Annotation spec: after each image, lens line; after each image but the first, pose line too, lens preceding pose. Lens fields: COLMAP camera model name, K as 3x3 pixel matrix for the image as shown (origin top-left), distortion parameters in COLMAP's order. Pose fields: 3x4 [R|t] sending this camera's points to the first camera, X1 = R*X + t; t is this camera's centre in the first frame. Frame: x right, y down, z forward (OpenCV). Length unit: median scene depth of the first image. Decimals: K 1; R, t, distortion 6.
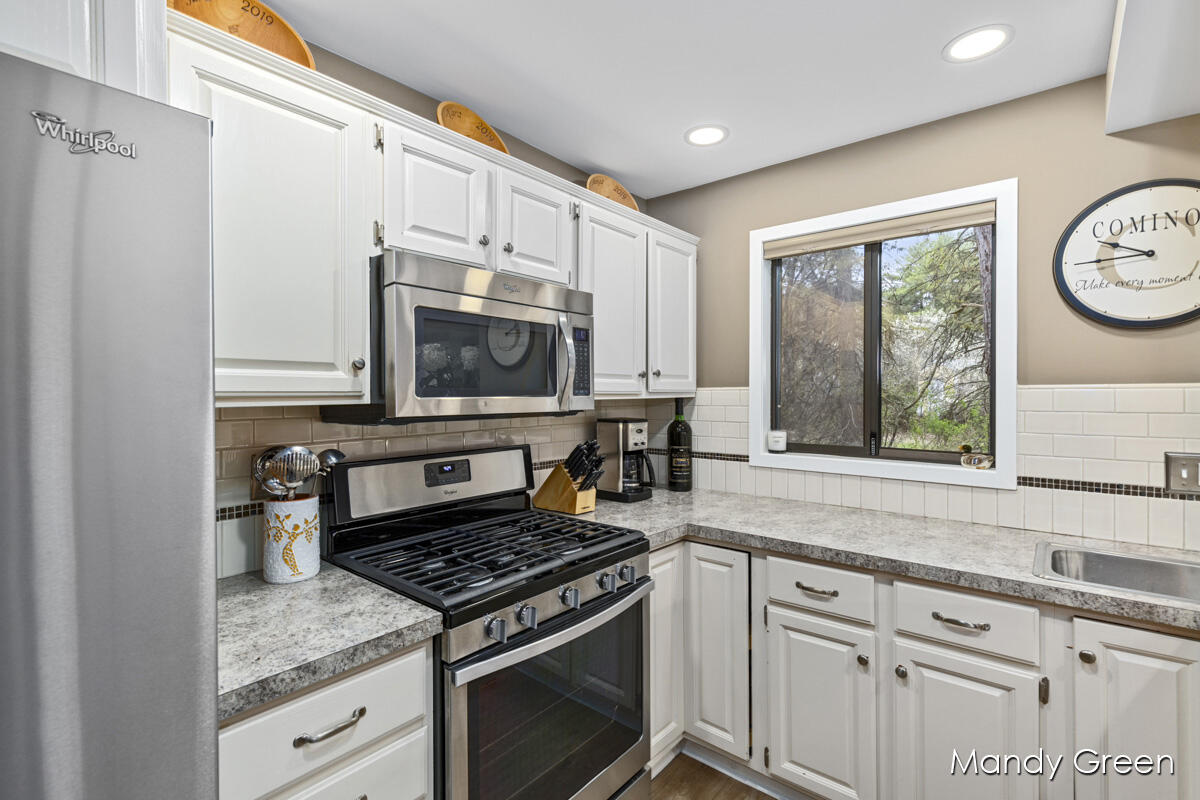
lens RADIAL K [[549.2, 0, 599.1], [0, 549.2, 395.9], [0, 0, 1]] dist [0.008412, 0.000476]
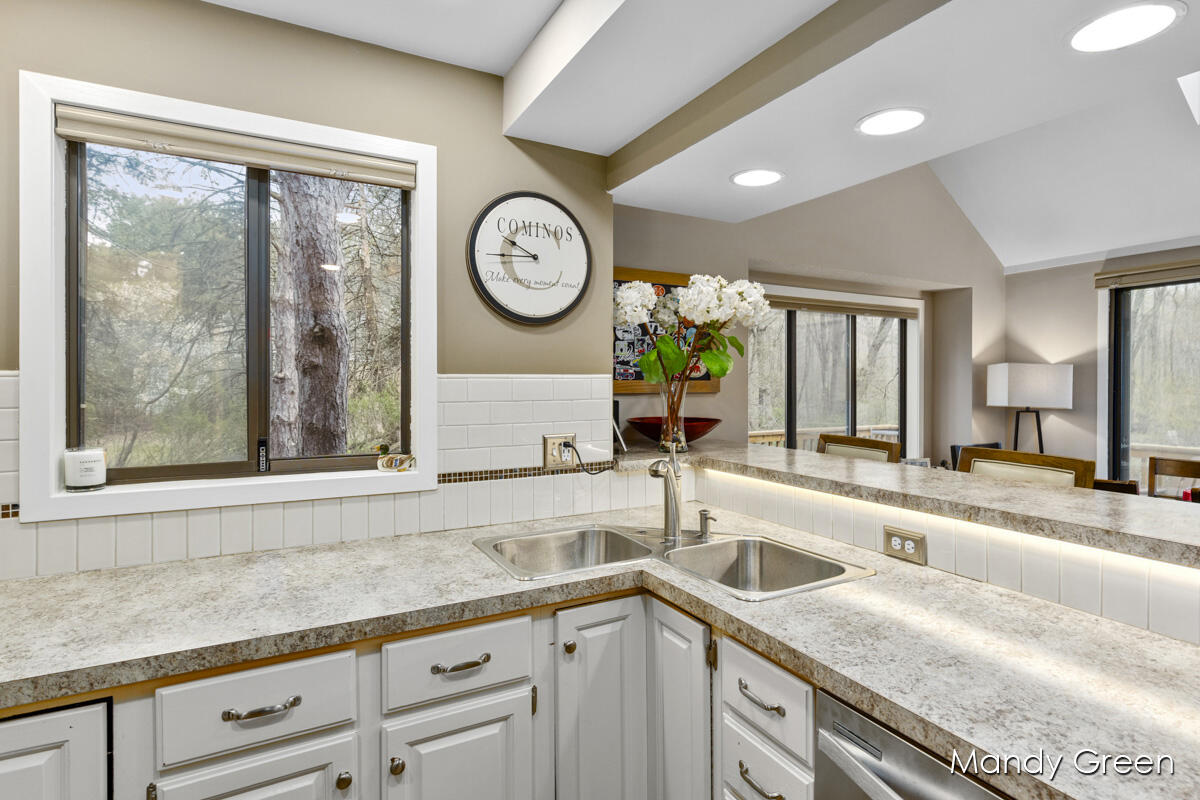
lens RADIAL K [[613.0, 0, 618.5], [0, 613.0, 385.3], [0, 0, 1]] dist [0.000923, -0.001165]
pose [[0.359805, -0.002935, 0.933023, -0.089150], [0.003211, 0.999993, 0.001907, -0.002191], [-0.933022, 0.002309, 0.359812, 0.393610]]
